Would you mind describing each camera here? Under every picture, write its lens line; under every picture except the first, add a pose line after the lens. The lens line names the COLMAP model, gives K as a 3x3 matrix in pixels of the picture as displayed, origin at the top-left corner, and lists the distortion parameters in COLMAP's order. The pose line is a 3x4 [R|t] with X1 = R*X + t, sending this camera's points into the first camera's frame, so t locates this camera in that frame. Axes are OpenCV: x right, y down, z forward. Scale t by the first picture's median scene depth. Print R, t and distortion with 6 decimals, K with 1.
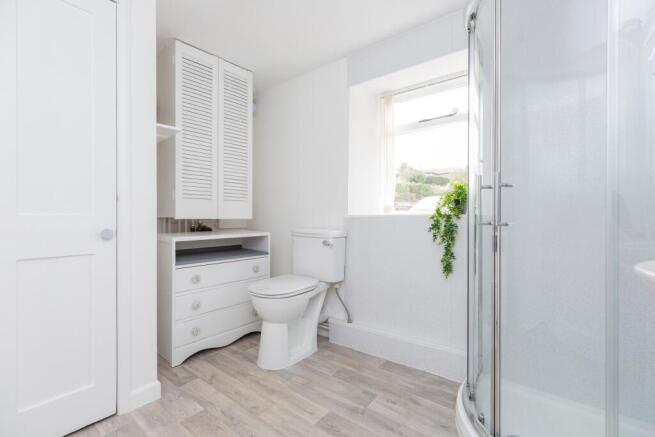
lens RADIAL K [[297.9, 0, 329.3], [0, 297.9, 220.5], [0, 0, 1]] dist [0.001188, 0.000145]
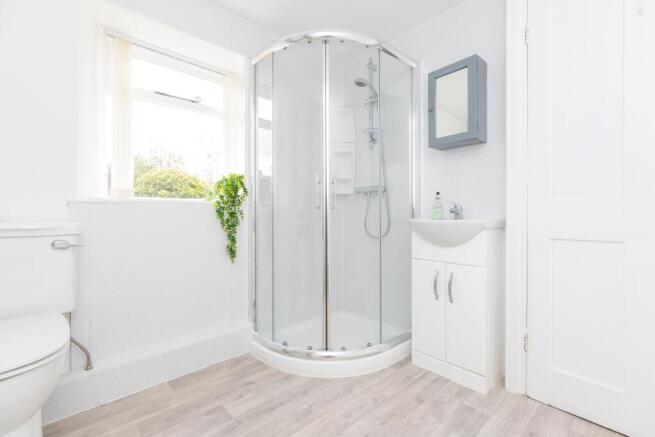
lens RADIAL K [[297.9, 0, 329.3], [0, 297.9, 220.5], [0, 0, 1]] dist [0.001188, 0.000145]
pose [[0.142114, -0.025745, 0.989515, -0.624973], [0.001978, 0.999667, 0.025725, 0.012967], [-0.989848, -0.001699, 0.142118, 0.525410]]
